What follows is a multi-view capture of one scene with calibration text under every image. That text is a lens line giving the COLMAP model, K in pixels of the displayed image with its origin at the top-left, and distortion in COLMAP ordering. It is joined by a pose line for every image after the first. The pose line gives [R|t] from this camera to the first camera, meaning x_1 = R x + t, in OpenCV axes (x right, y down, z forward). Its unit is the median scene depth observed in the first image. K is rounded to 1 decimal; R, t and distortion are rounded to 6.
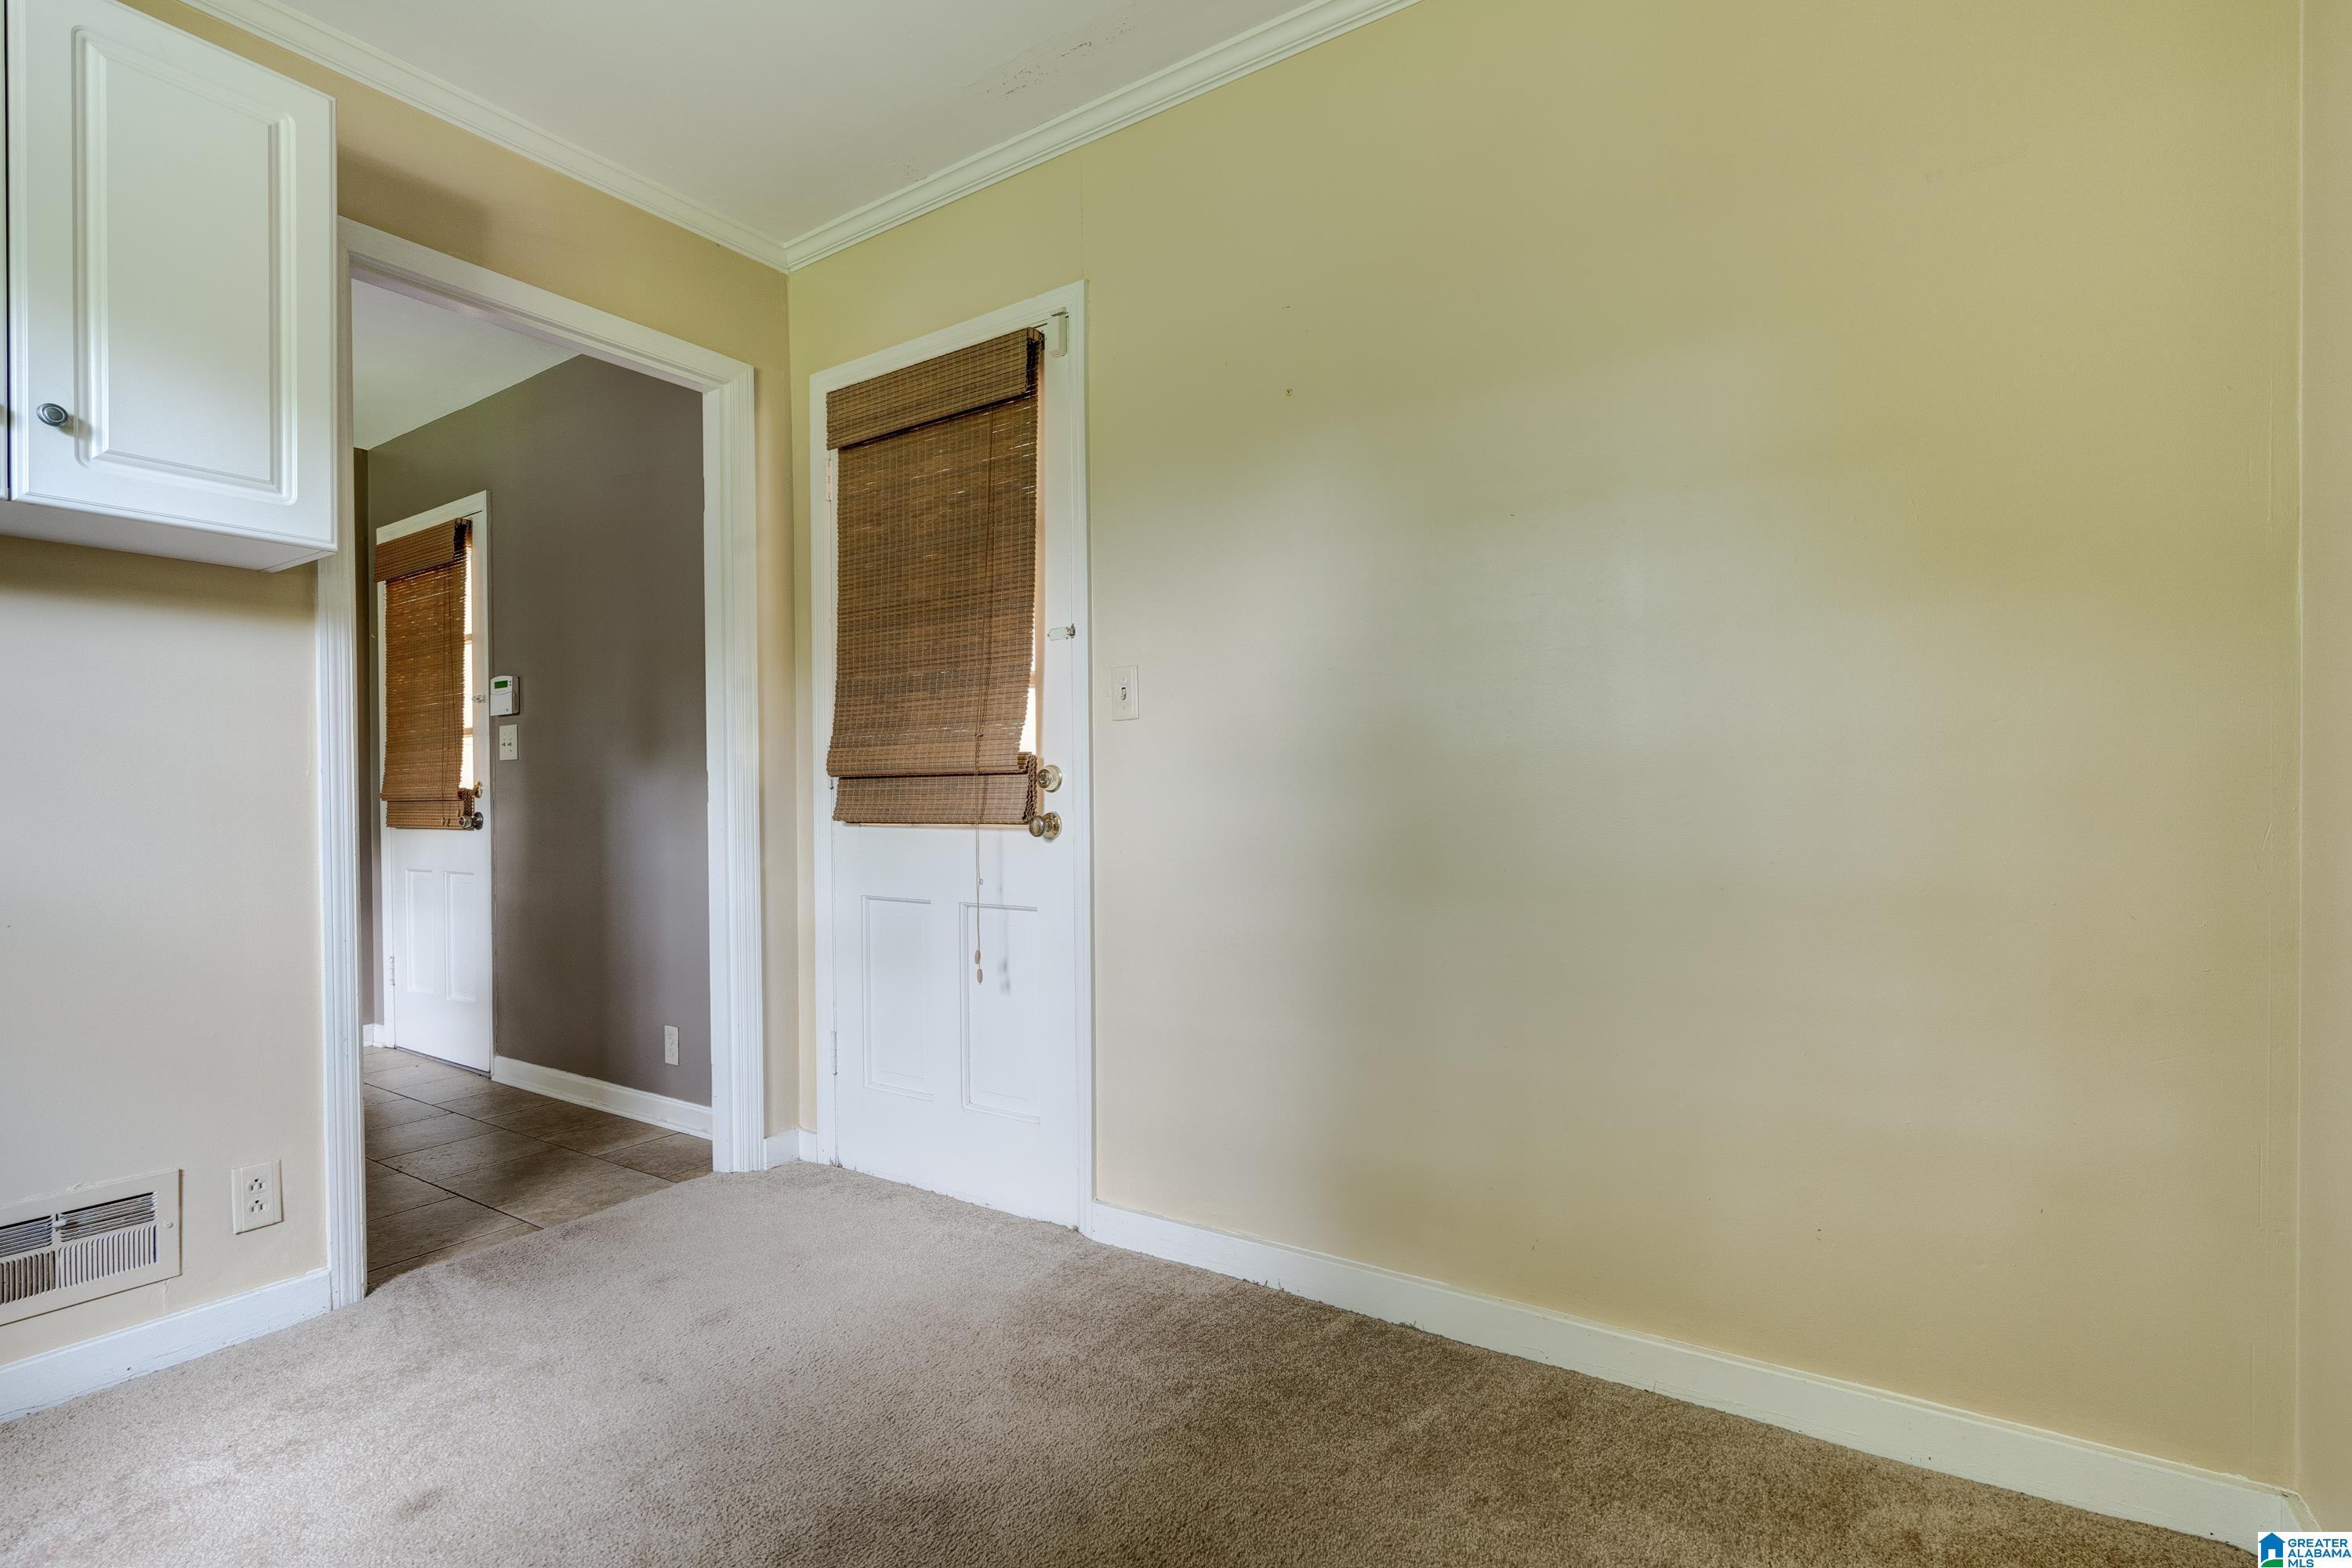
lens RADIAL K [[1075.9, 0, 1171.7], [0, 1075.9, 797.0], [0, 0, 1]] dist [-0.002553, -0.000471]
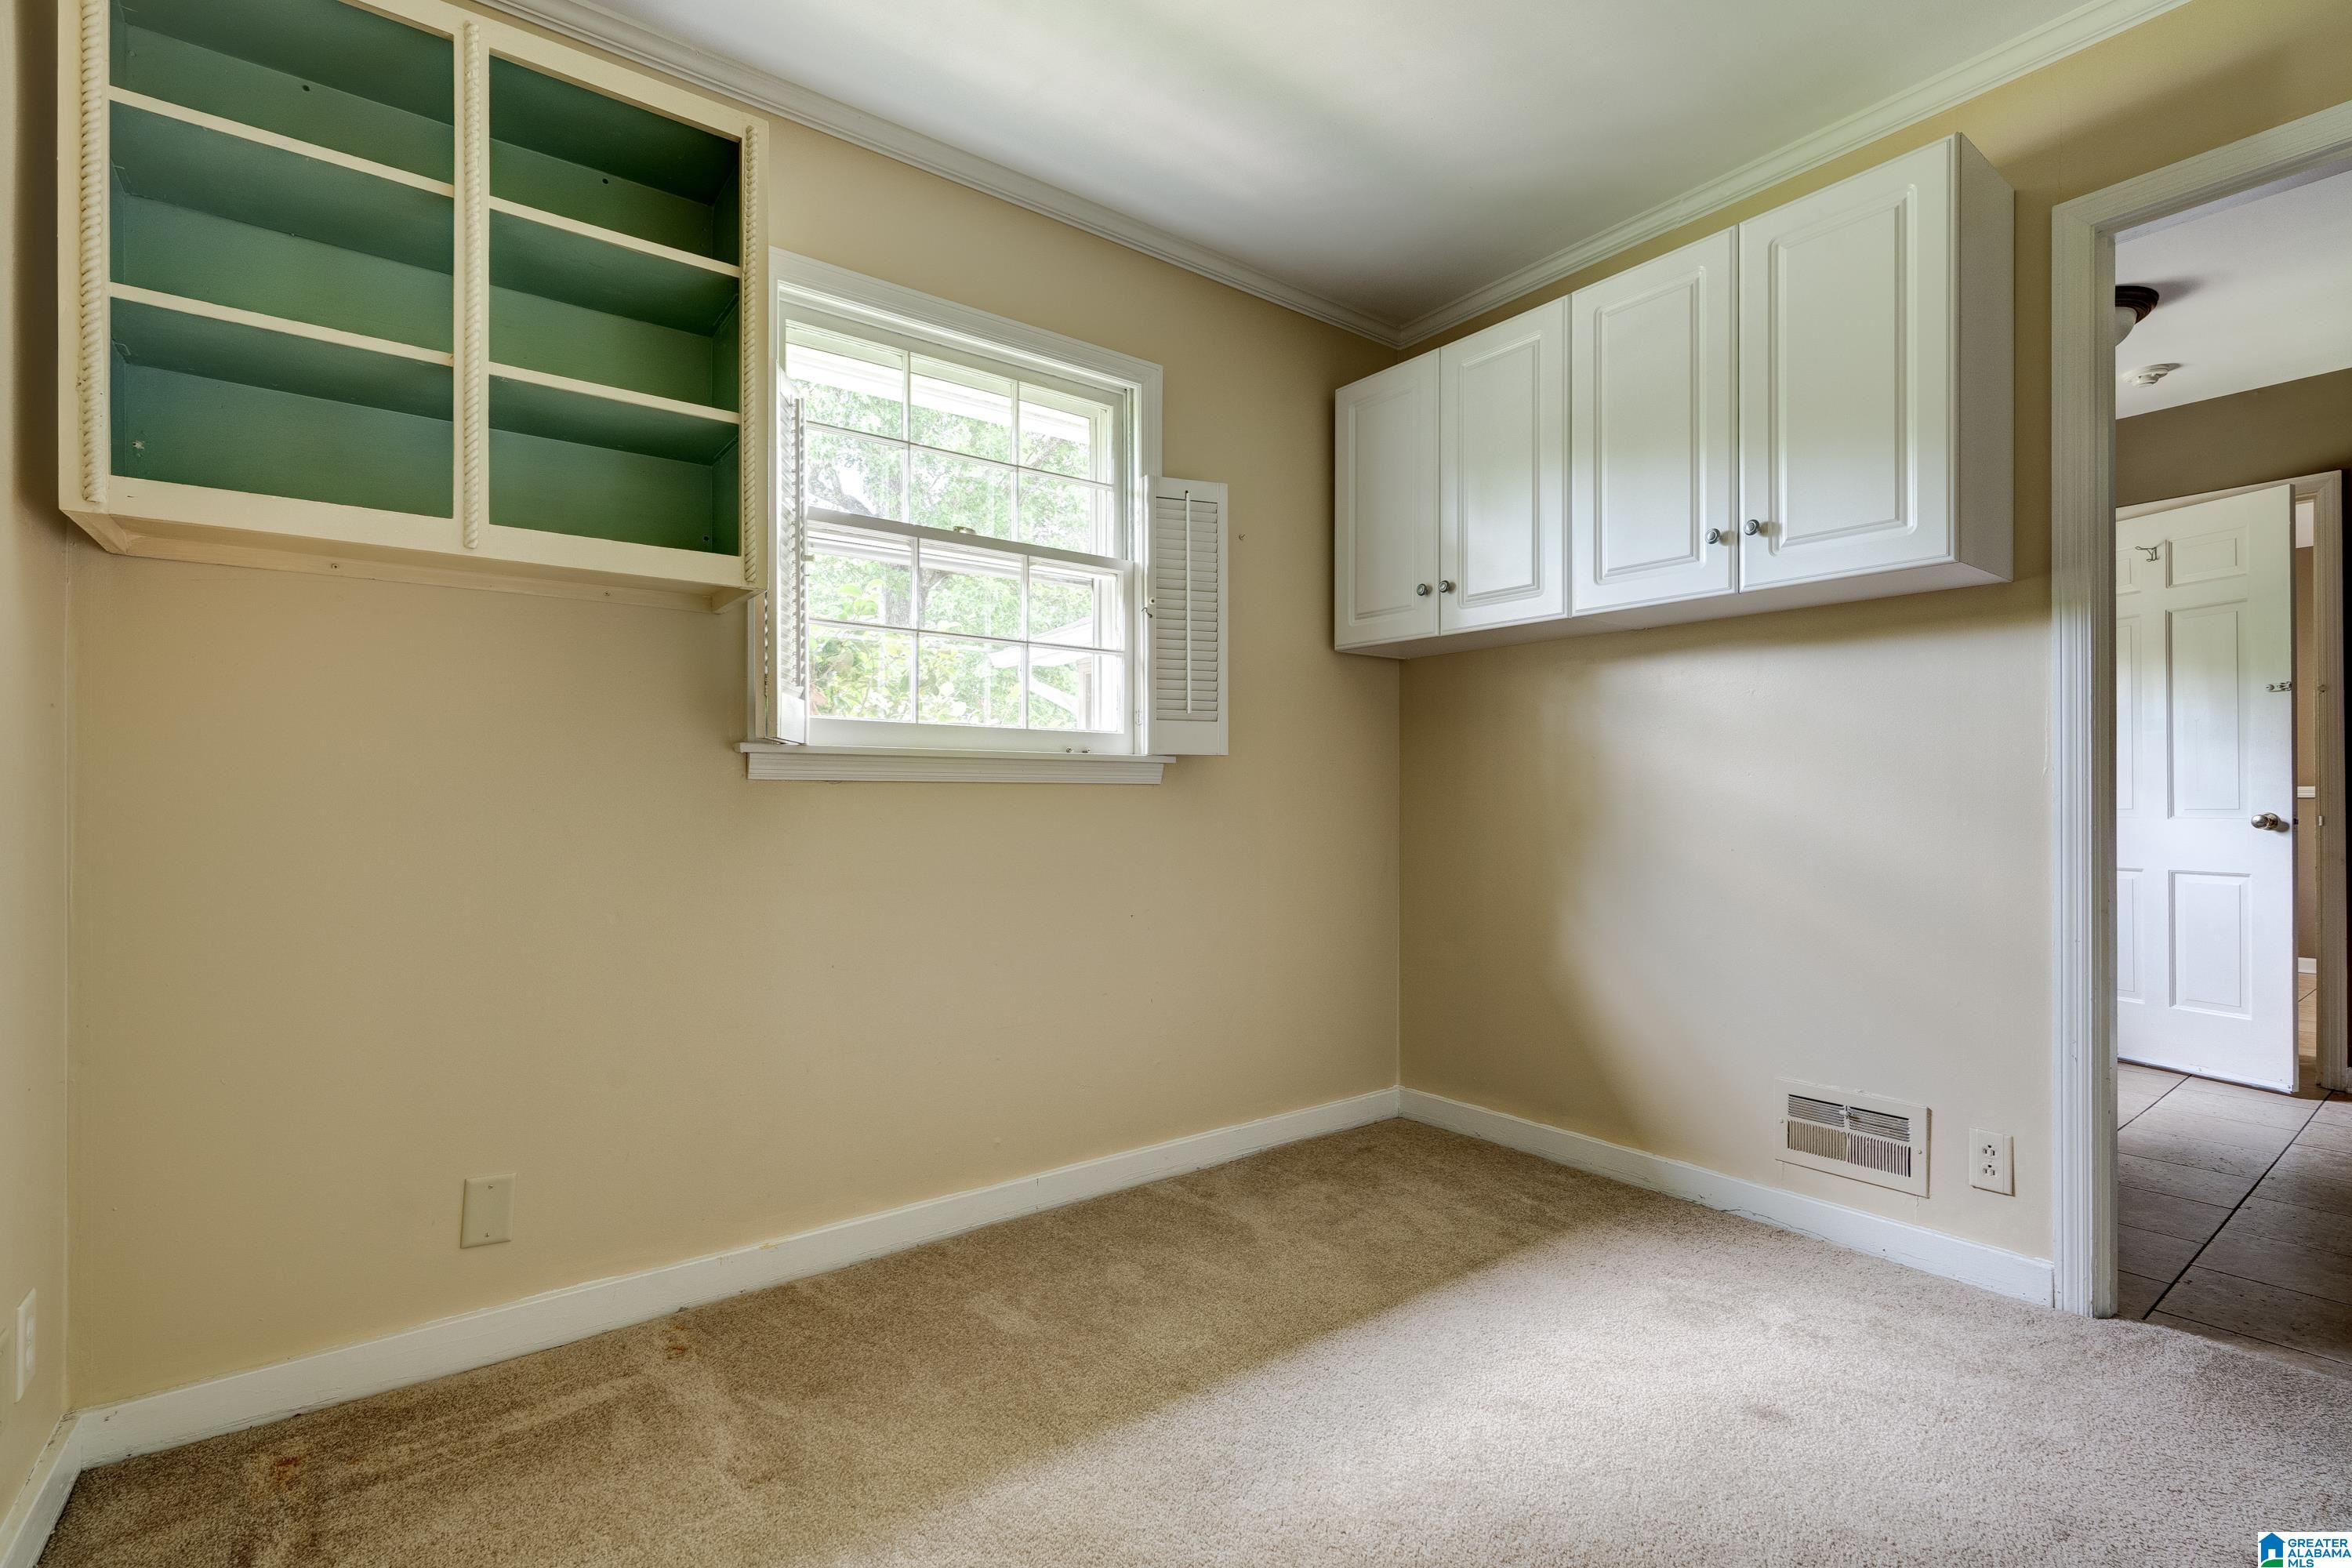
lens RADIAL K [[1080.3, 0, 1181.7], [0, 1080.3, 785.8], [0, 0, 1]] dist [-0.003013, -0.000100]
pose [[-0.322811, 0.004360, -0.946453, 0.466991], [0.010910, 0.999940, 0.000885, -0.018304], [0.946401, -0.010040, -0.322839, 0.616544]]
